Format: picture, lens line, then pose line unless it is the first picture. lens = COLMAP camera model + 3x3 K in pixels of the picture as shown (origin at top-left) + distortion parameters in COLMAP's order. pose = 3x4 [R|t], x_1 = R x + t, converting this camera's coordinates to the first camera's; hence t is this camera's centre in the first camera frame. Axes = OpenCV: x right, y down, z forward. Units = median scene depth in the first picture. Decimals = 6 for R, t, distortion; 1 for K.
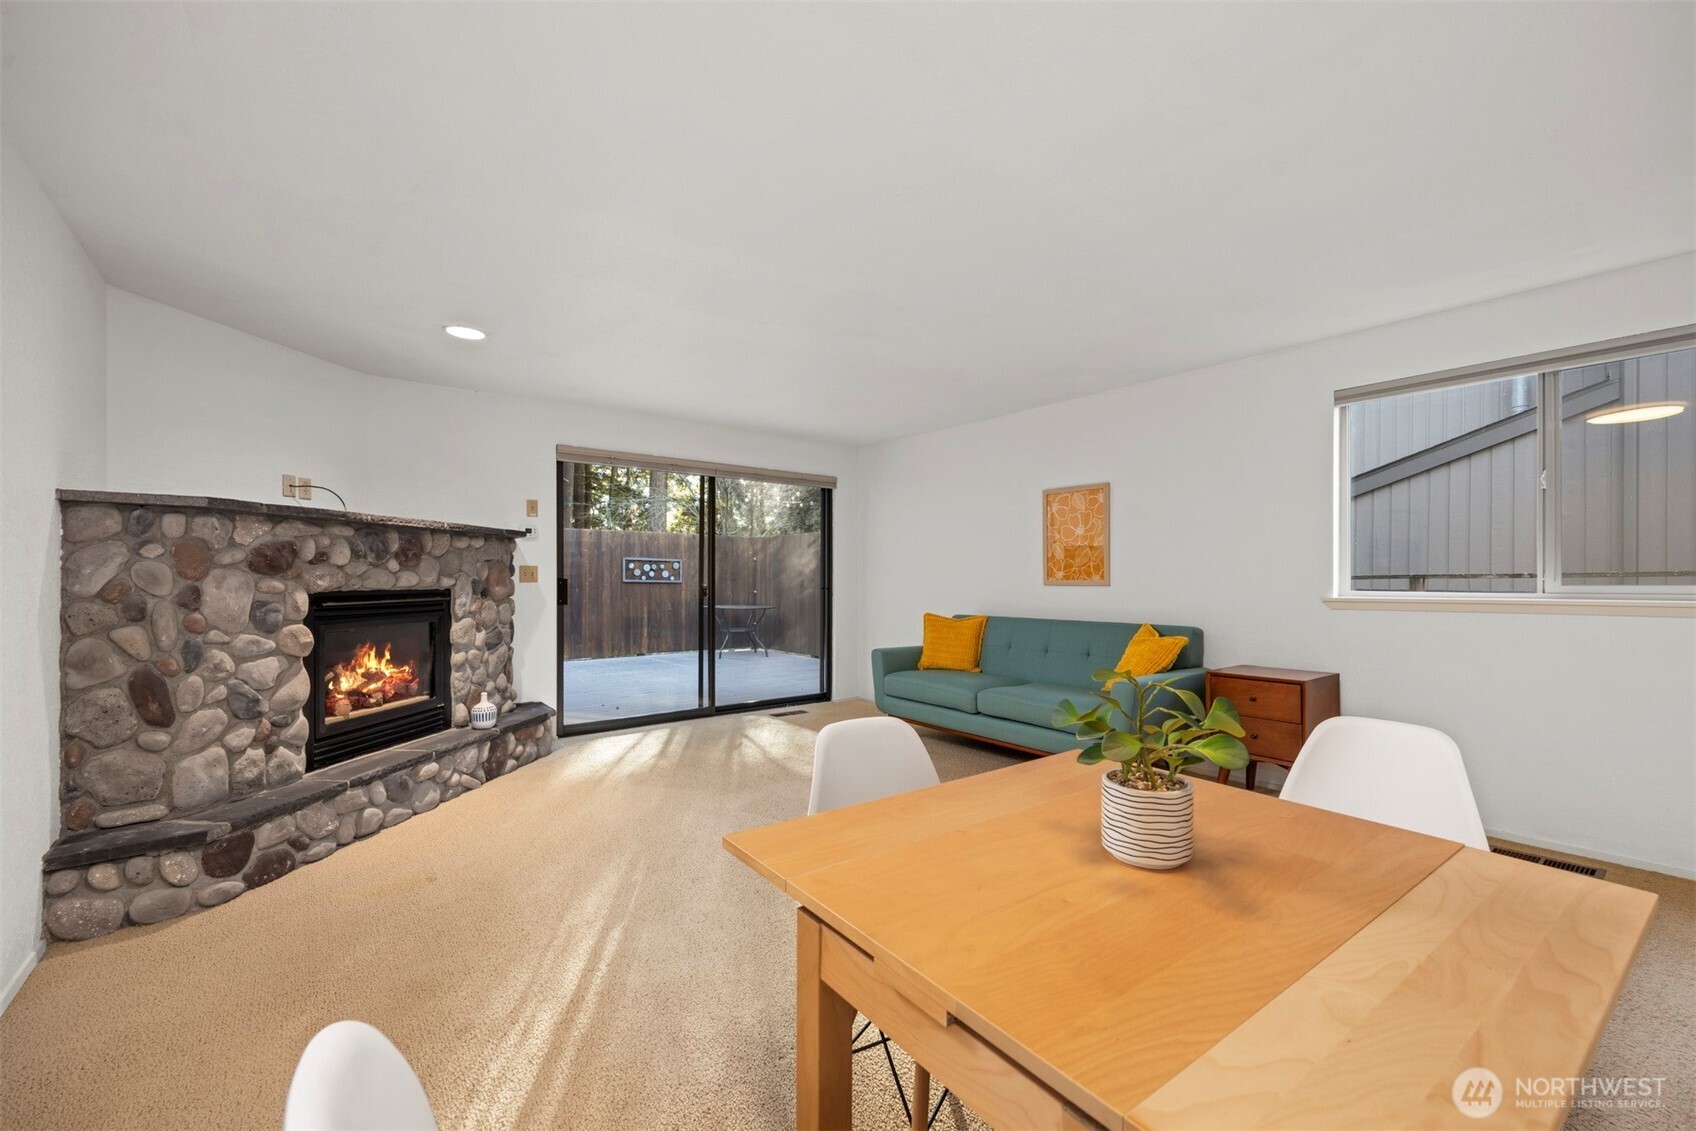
lens RADIAL K [[701.4, 0, 860.7], [0, 701.4, 581.5], [0, 0, 1]] dist [0.001998, -0.000888]
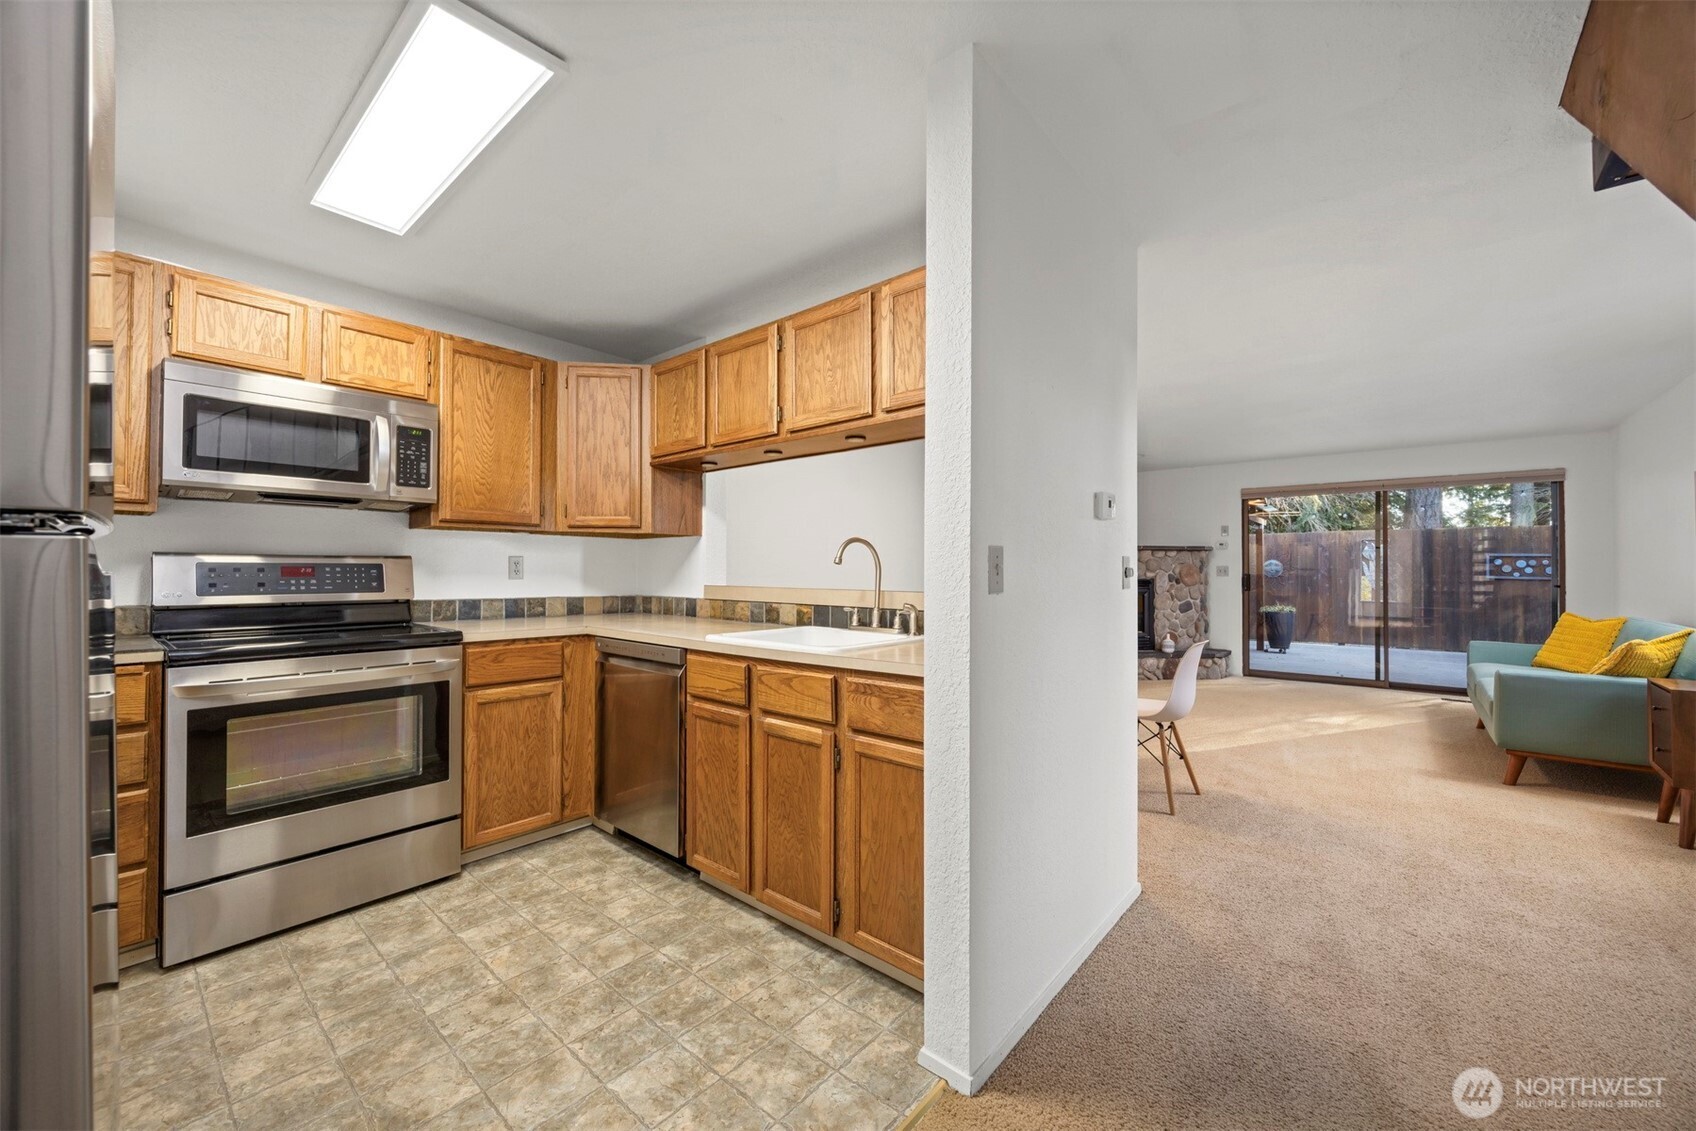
lens RADIAL K [[655.3, 0, 847.8], [0, 655.3, 562.4], [0, 0, 1]] dist [-0.001993, -0.000247]
pose [[0.186103, -0.010818, -0.982471, 1.075100], [-0.010178, 0.999865, -0.012938, -0.001843], [0.982478, 0.012407, 0.185967, -0.181277]]
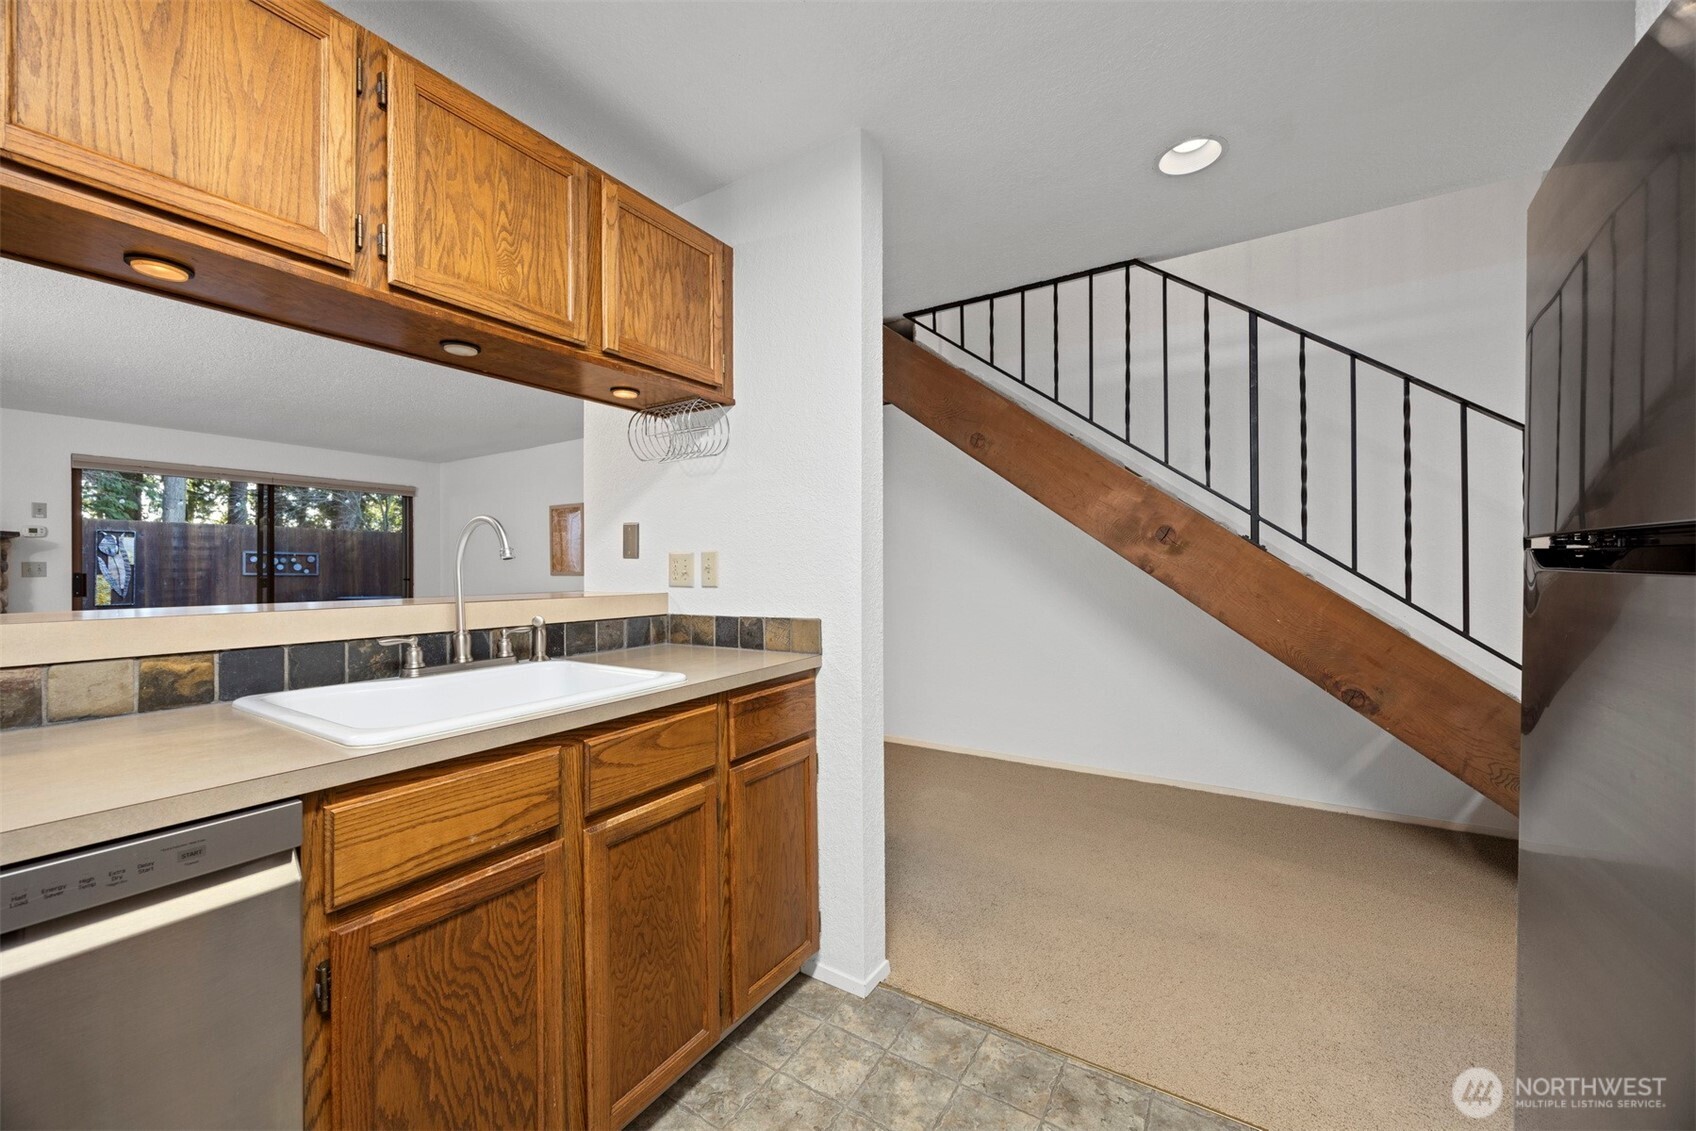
lens RADIAL K [[655.3, 0, 861.2], [0, 655.3, 566.7], [0, 0, 1]] dist [-0.001993, -0.000247]
pose [[0.945461, -0.004348, 0.325706, 0.527385], [0.006621, 0.999961, -0.005873, -0.000352], [-0.325668, 0.007709, 0.945453, -0.498113]]
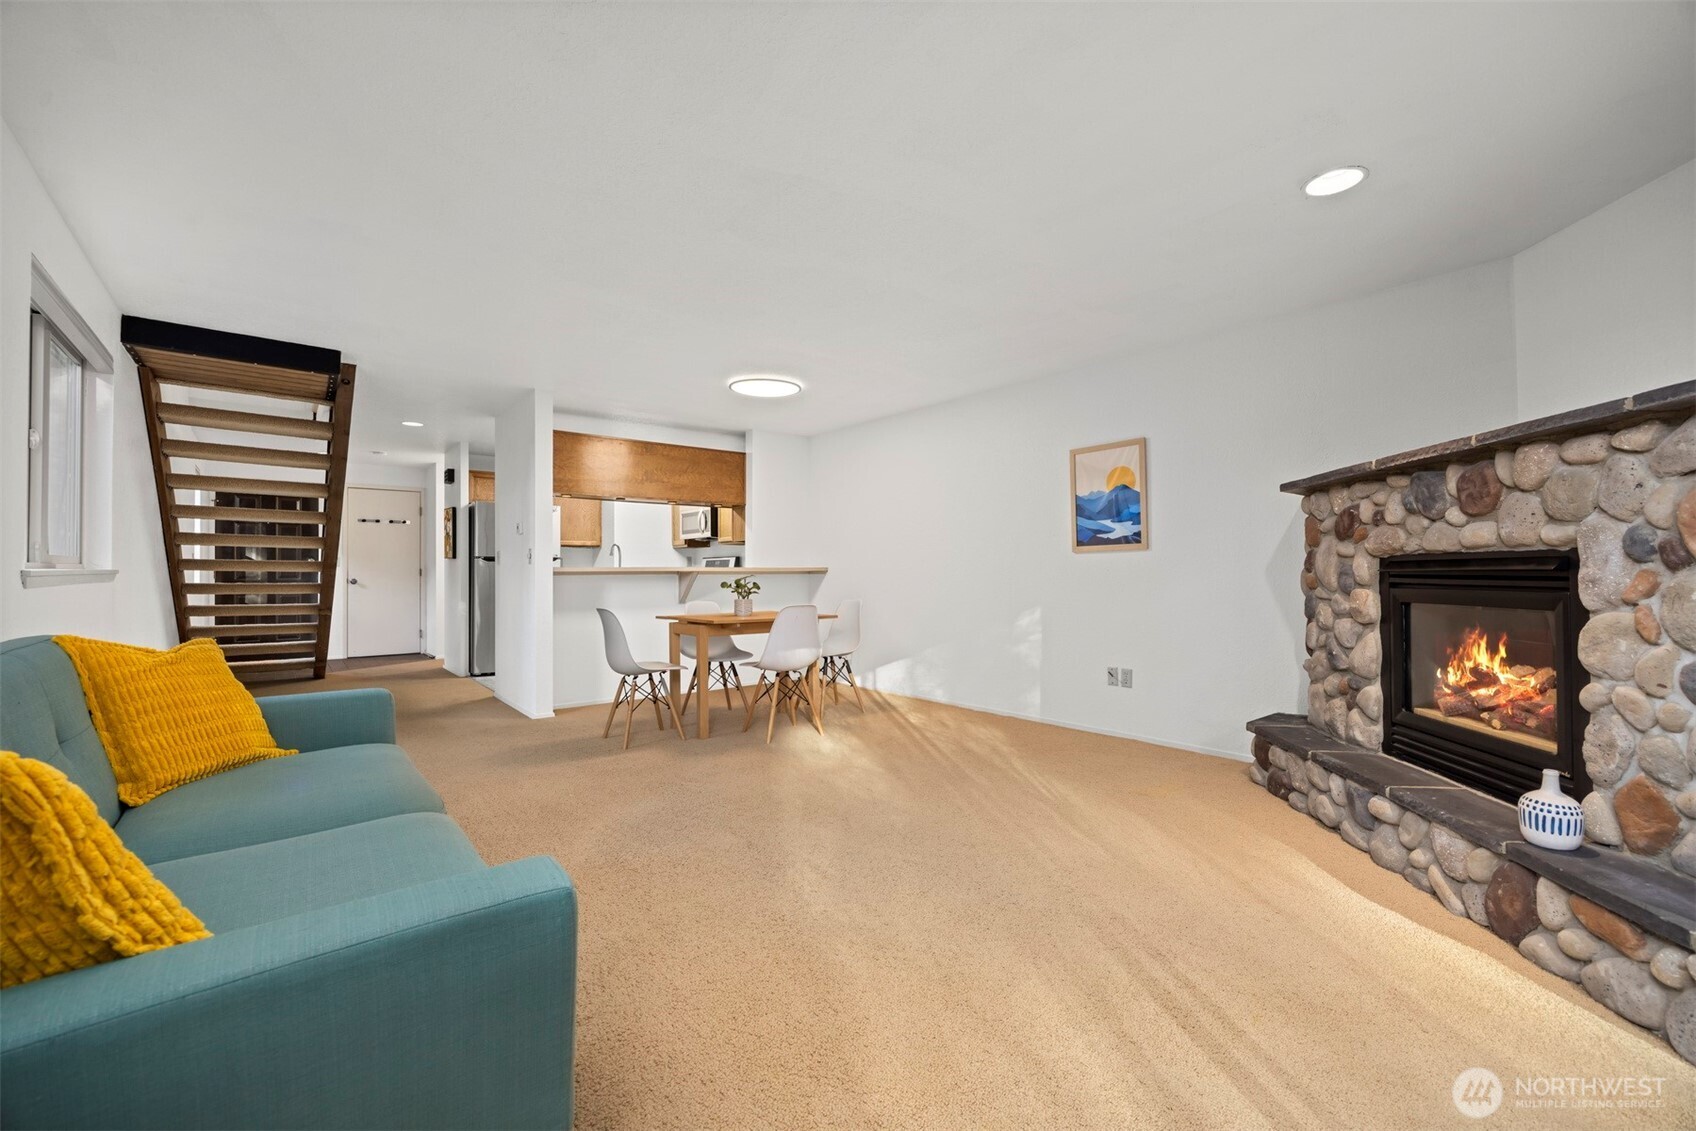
lens RADIAL K [[703.0, 0, 845.5], [0, 703.0, 559.6], [0, 0, 1]] dist [0.001003, 0.000396]
pose [[-0.999997, 0.002548, 0.000455, -0.070223], [0.002542, 0.999920, -0.012415, 0.024431], [-0.000487, -0.012414, -0.999923, 1.532037]]
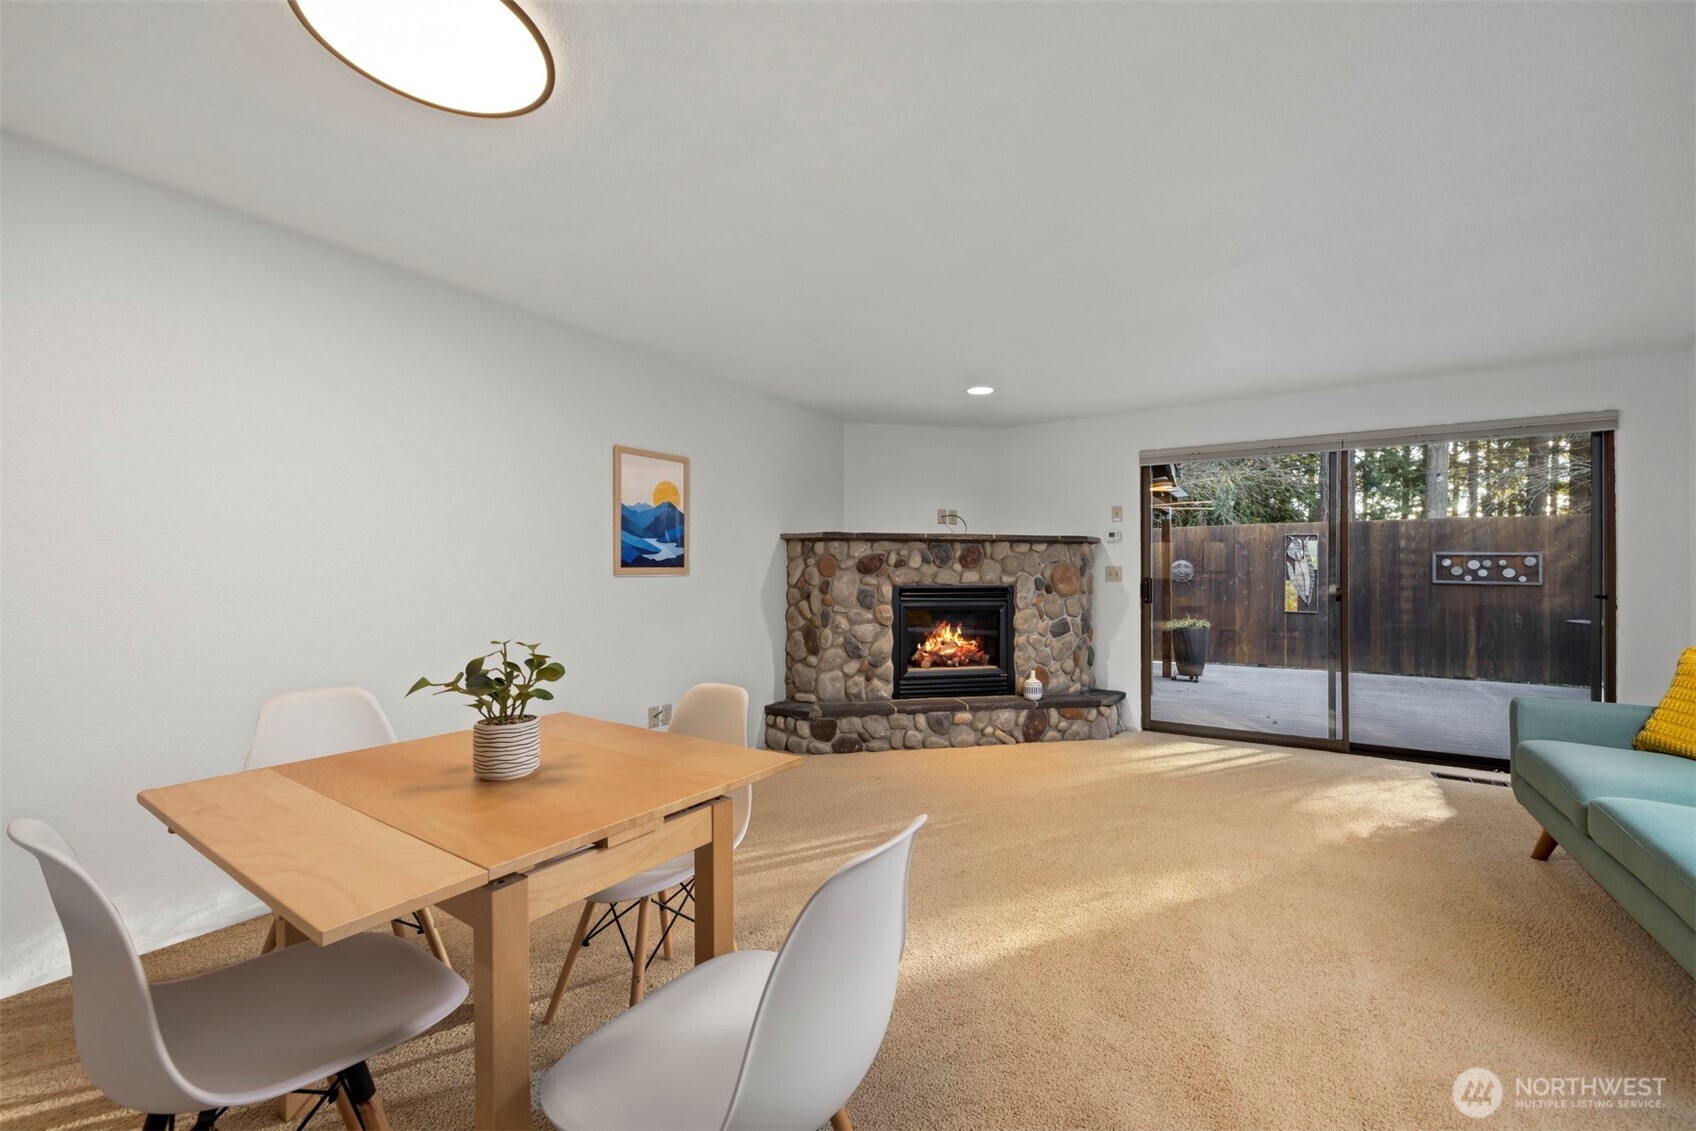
lens RADIAL K [[687.0, 0, 852.1], [0, 687.0, 567.0], [0, 0, 1]] dist [0.006369, -0.000229]
pose [[0.312685, -0.010876, -0.949794, 0.527052], [-0.008387, 0.999864, -0.014211, -0.002216], [0.949820, 0.012409, 0.312552, 0.335971]]
